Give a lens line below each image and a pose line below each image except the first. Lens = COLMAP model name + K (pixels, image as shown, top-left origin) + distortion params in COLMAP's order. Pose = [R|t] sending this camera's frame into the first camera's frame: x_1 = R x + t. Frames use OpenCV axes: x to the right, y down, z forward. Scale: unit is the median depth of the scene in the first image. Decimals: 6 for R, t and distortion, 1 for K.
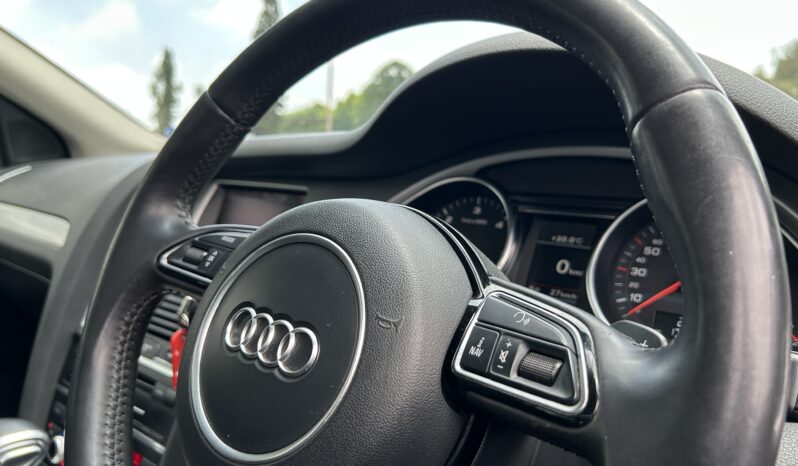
lens RADIAL K [[610.1, 0, 397.1], [0, 610.1, 238.9], [0, 0, 1]] dist [0.065098, -0.059164]
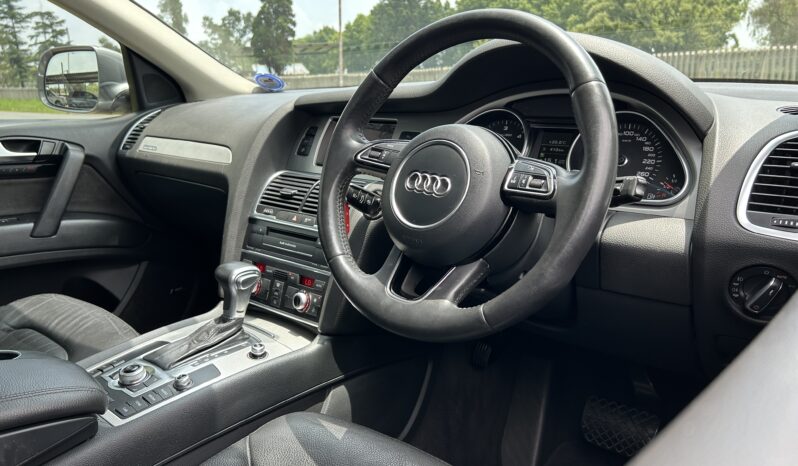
lens RADIAL K [[610.1, 0, 371.4], [0, 610.1, 251.9], [0, 0, 1]] dist [0.065098, -0.059164]
pose [[0.997811, -0.026809, -0.060456, -0.295599], [0.035083, 0.989493, 0.140261, 0.080644], [0.056060, -0.142075, 0.988267, -1.516151]]
